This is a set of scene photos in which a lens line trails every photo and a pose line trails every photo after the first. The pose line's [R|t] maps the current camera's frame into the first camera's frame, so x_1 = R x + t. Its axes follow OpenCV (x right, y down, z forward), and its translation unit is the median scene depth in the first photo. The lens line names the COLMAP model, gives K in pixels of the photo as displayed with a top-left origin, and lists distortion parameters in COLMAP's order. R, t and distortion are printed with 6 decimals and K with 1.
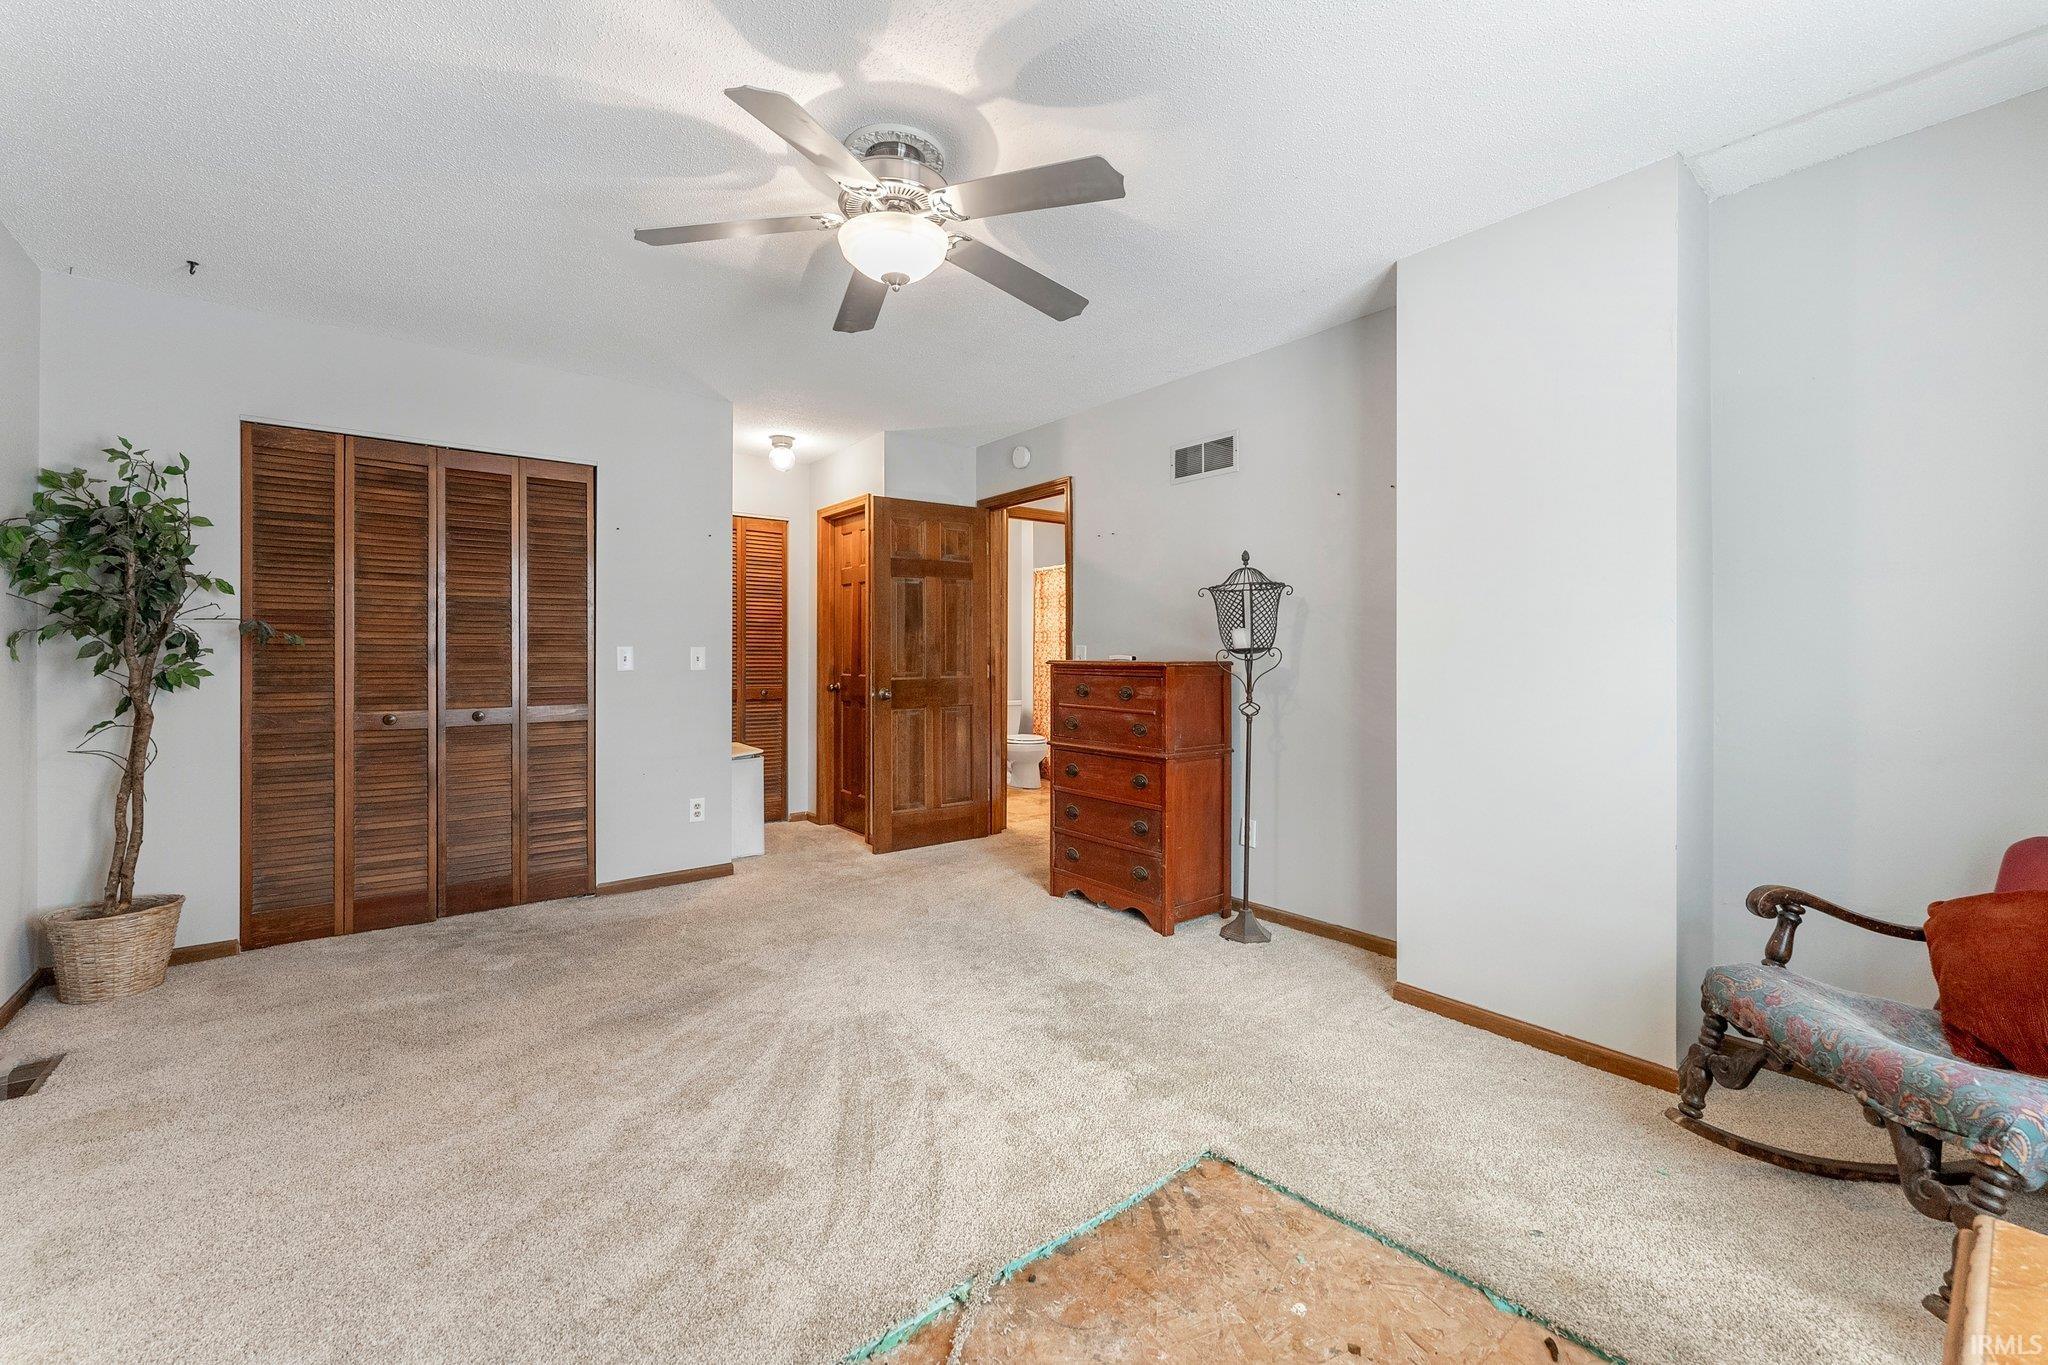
lens RADIAL K [[838.1, 0, 1024.2], [0, 838.1, 666.3], [0, 0, 1]] dist [0.000660, -0.000041]
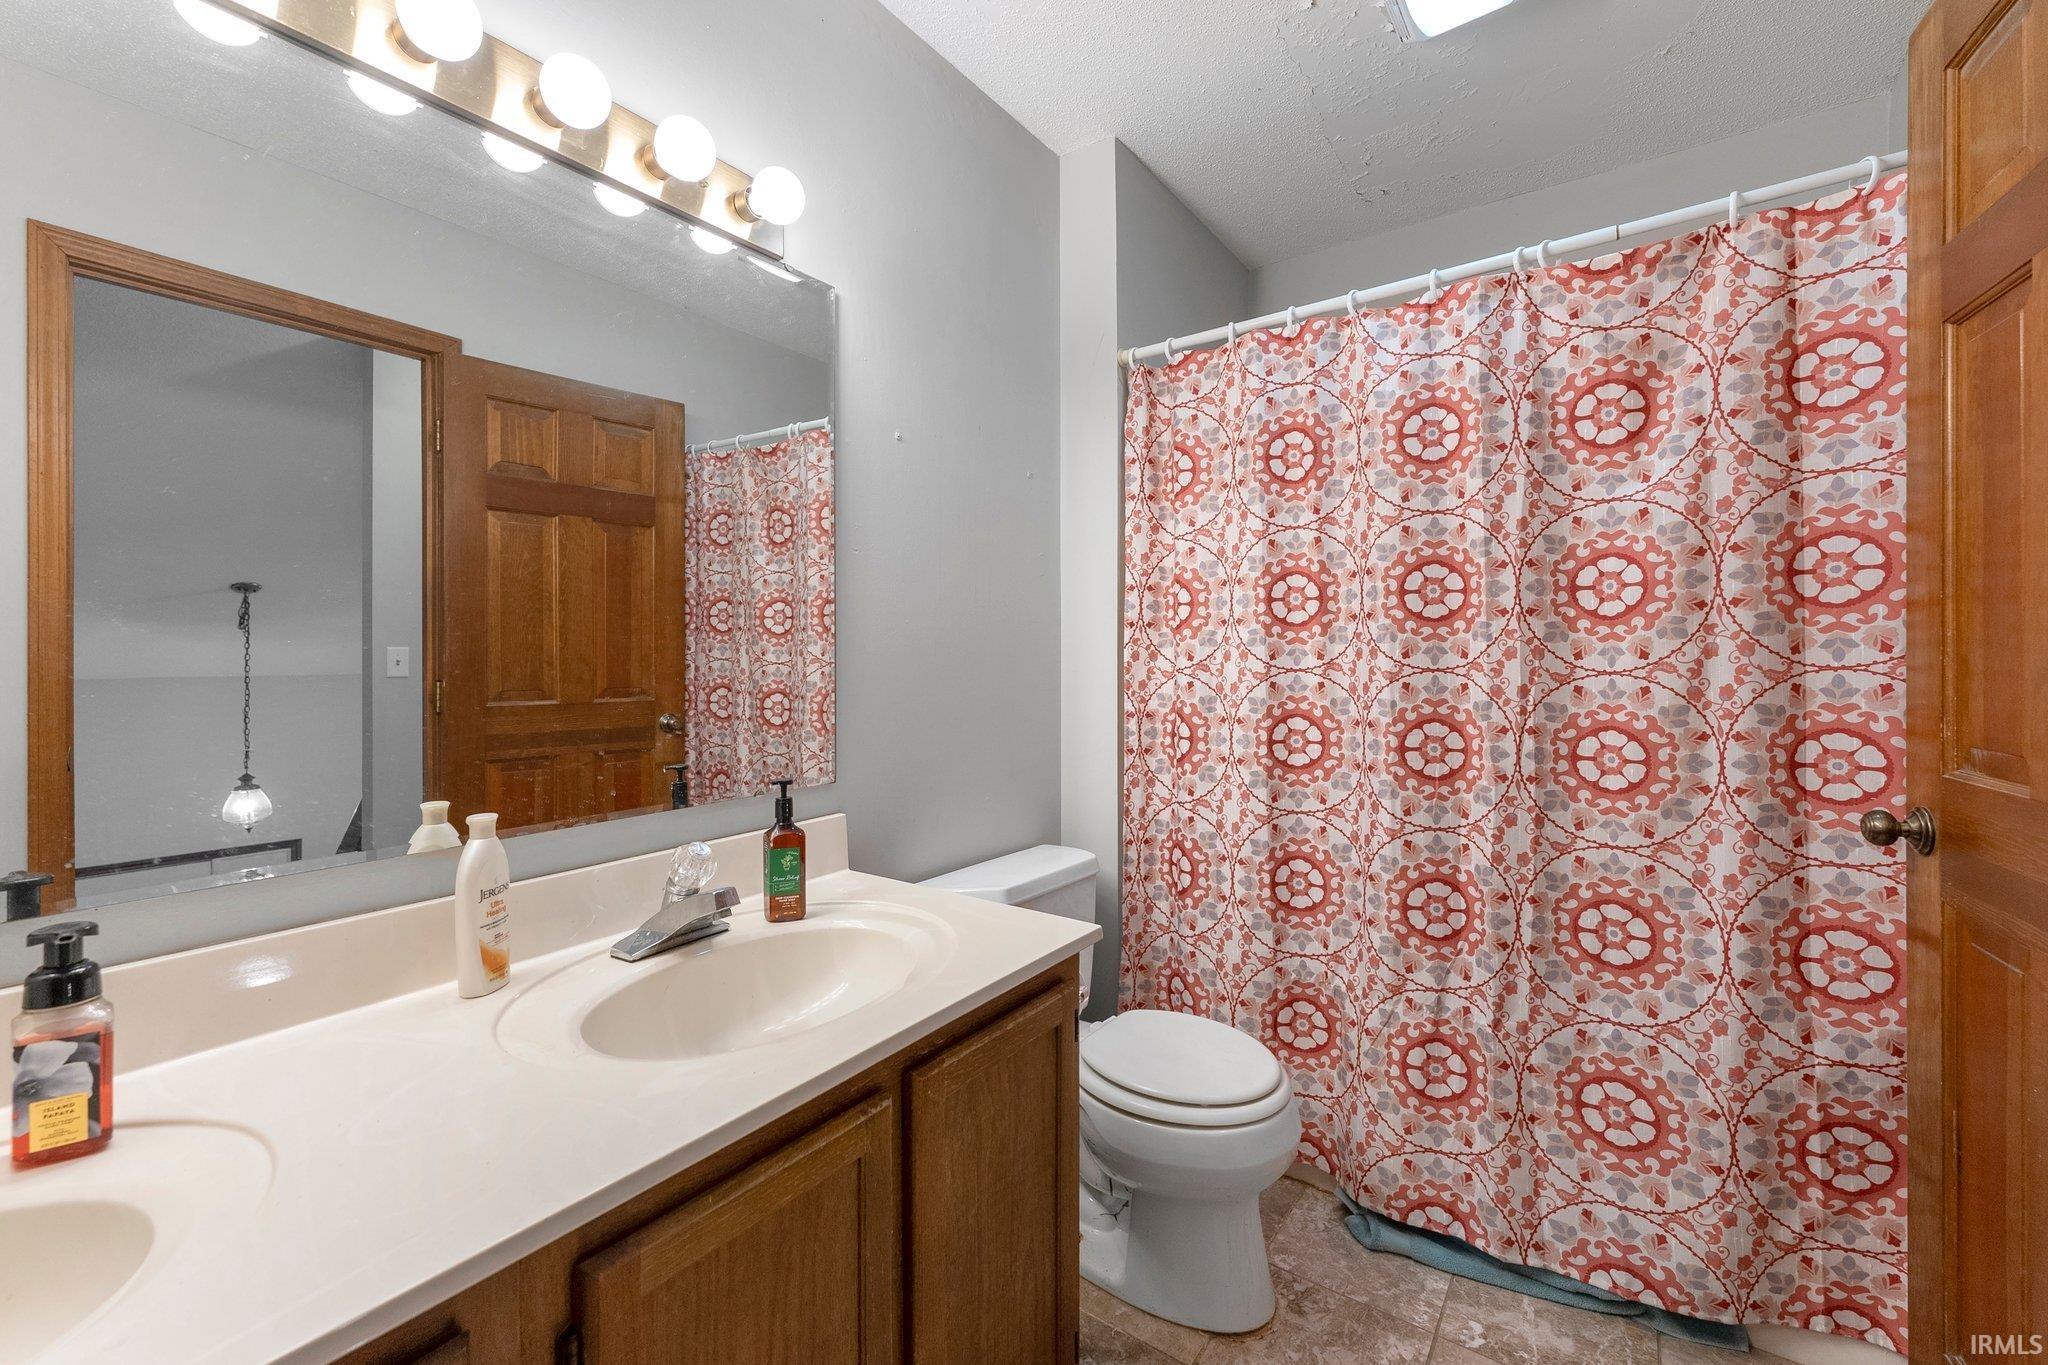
lens RADIAL K [[838.1, 0, 1024.2], [0, 838.1, 666.3], [0, 0, 1]] dist [0.000660, -0.000041]
pose [[0.970716, -0.002855, 0.240211, -0.082644], [0.006045, 0.999903, -0.012543, -0.012622], [-0.240152, 0.013628, 0.970640, 0.748383]]
